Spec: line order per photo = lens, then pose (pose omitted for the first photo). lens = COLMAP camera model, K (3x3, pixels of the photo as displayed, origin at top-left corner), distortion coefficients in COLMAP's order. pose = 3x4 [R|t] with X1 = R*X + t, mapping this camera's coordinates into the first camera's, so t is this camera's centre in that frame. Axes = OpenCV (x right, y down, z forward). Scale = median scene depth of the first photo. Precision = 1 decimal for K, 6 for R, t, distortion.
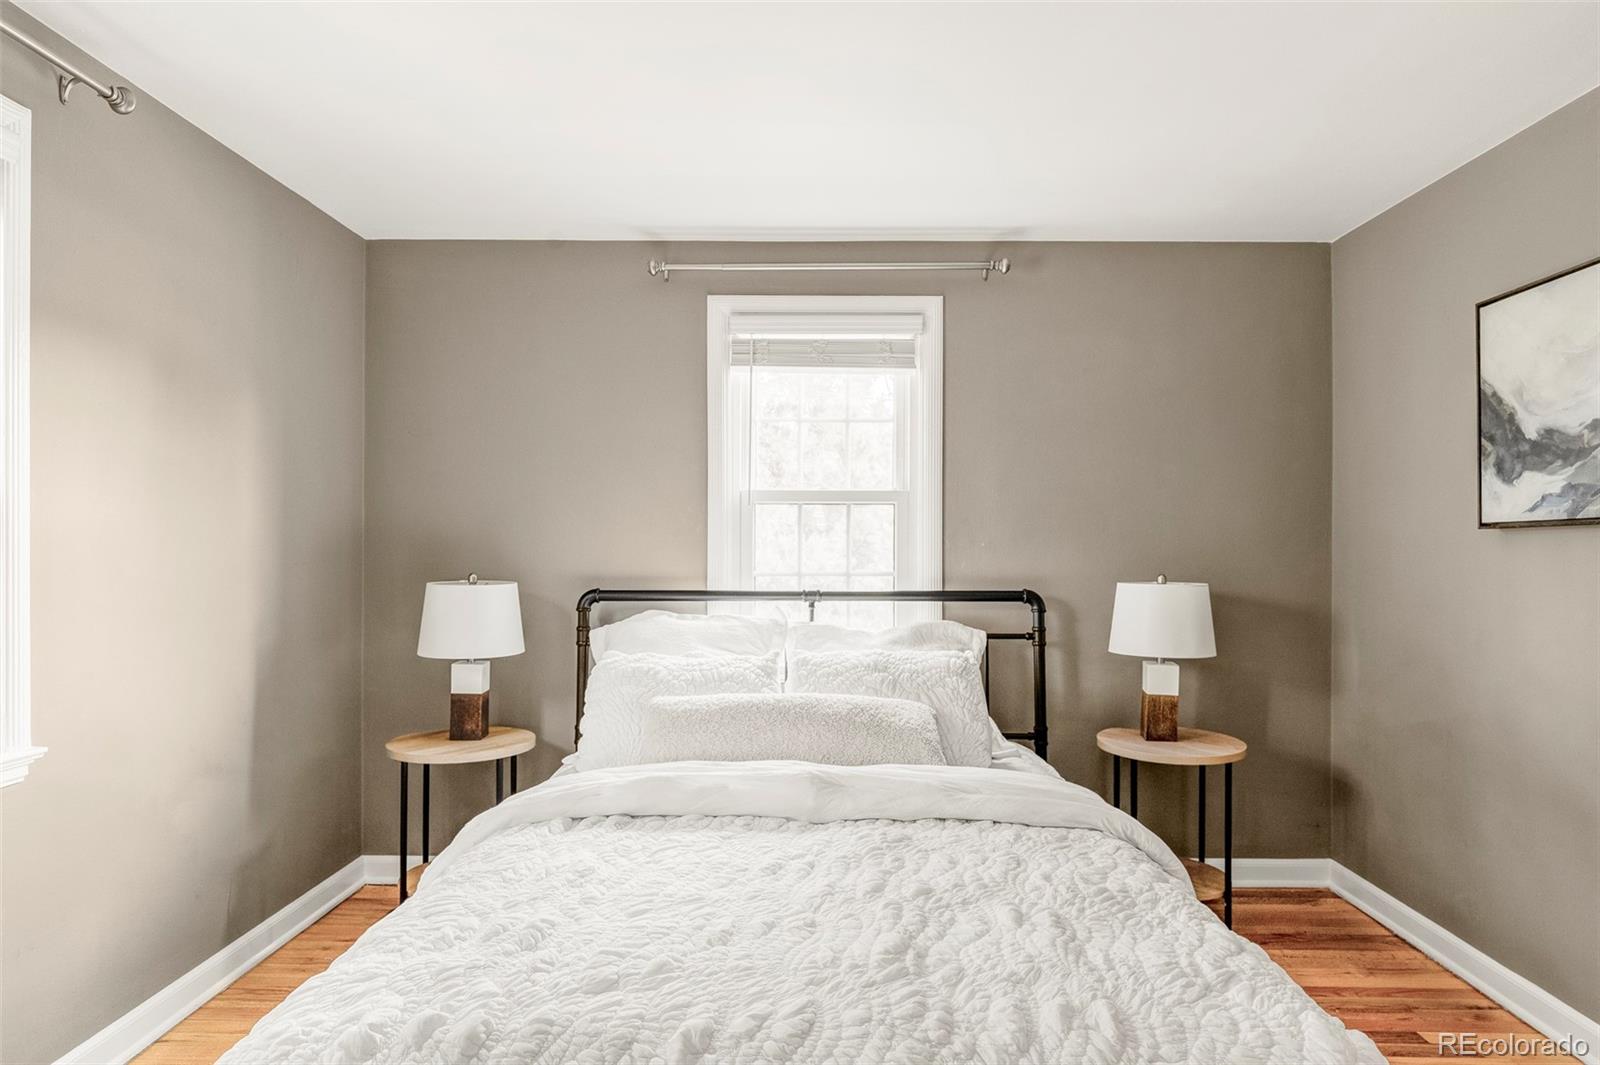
lens RADIAL K [[906.7, 0, 801.8], [0, 906.7, 550.7], [0, 0, 1]] dist [-0.003321, -0.000162]
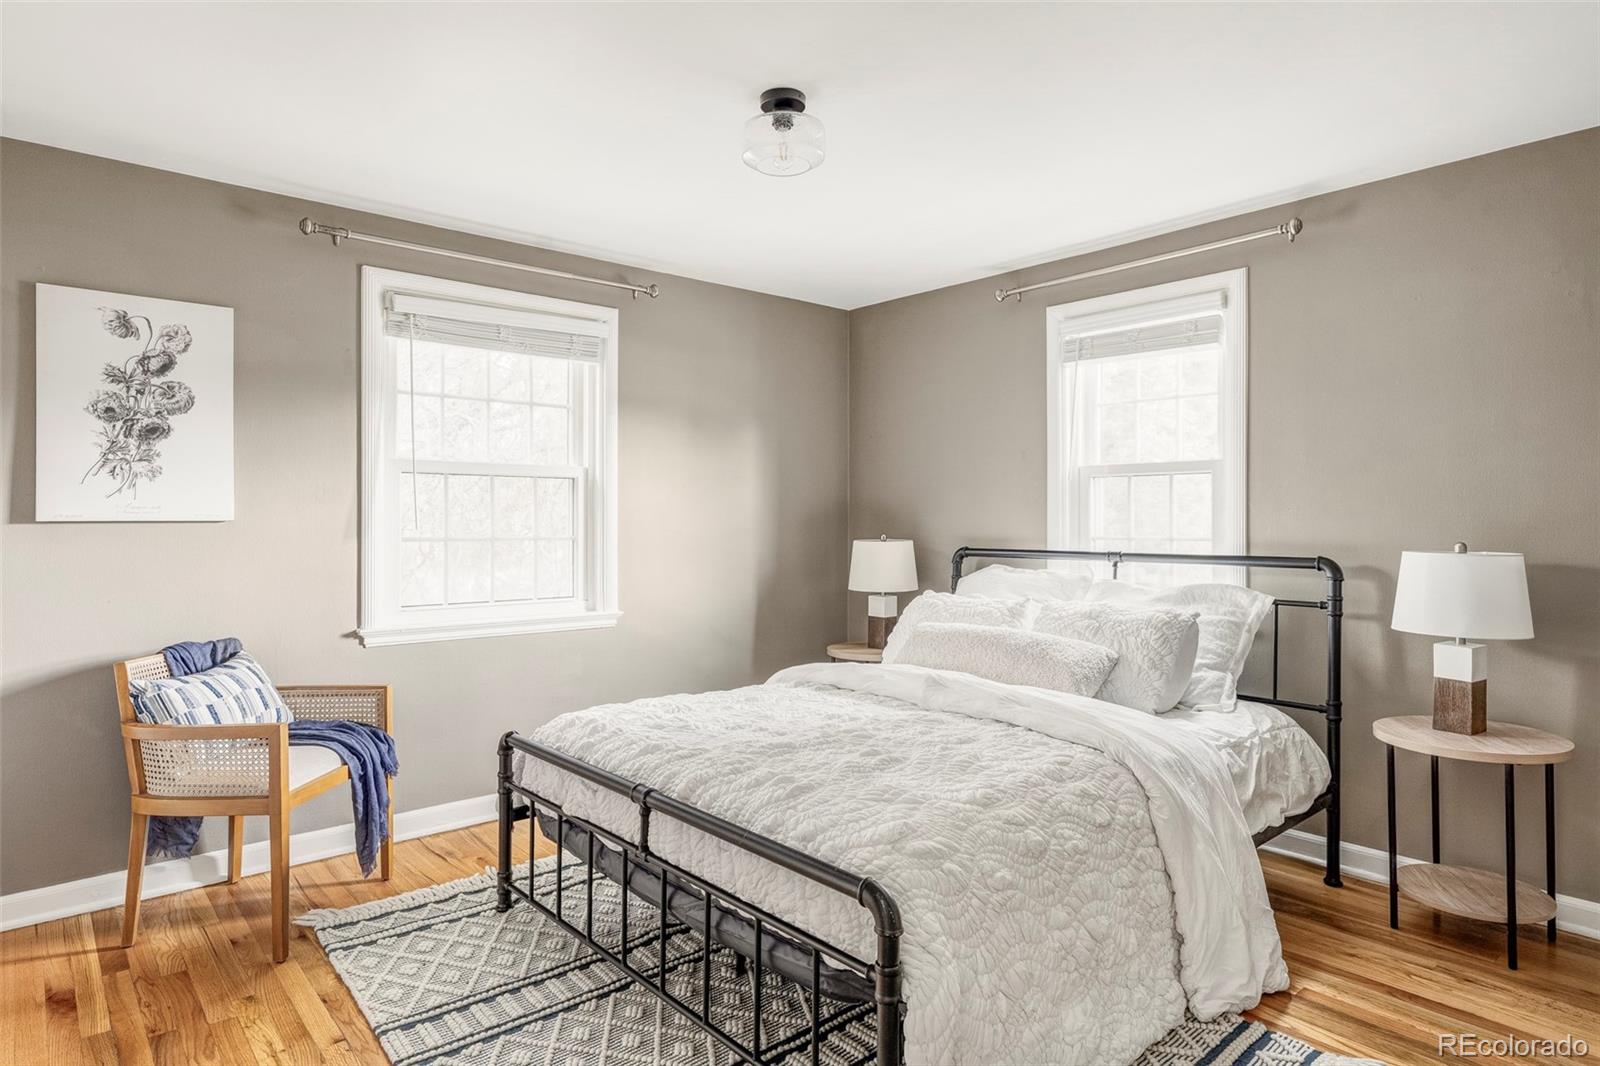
lens RADIAL K [[907.1, 0, 808.9], [0, 907.1, 519.4], [0, 0, 1]] dist [-0.004013, 0.001464]
pose [[0.670025, -0.002758, -0.742333, 0.599766], [0.000042, 0.999993, -0.003677, 0.006876], [0.742338, 0.002433, 0.670021, -0.050780]]
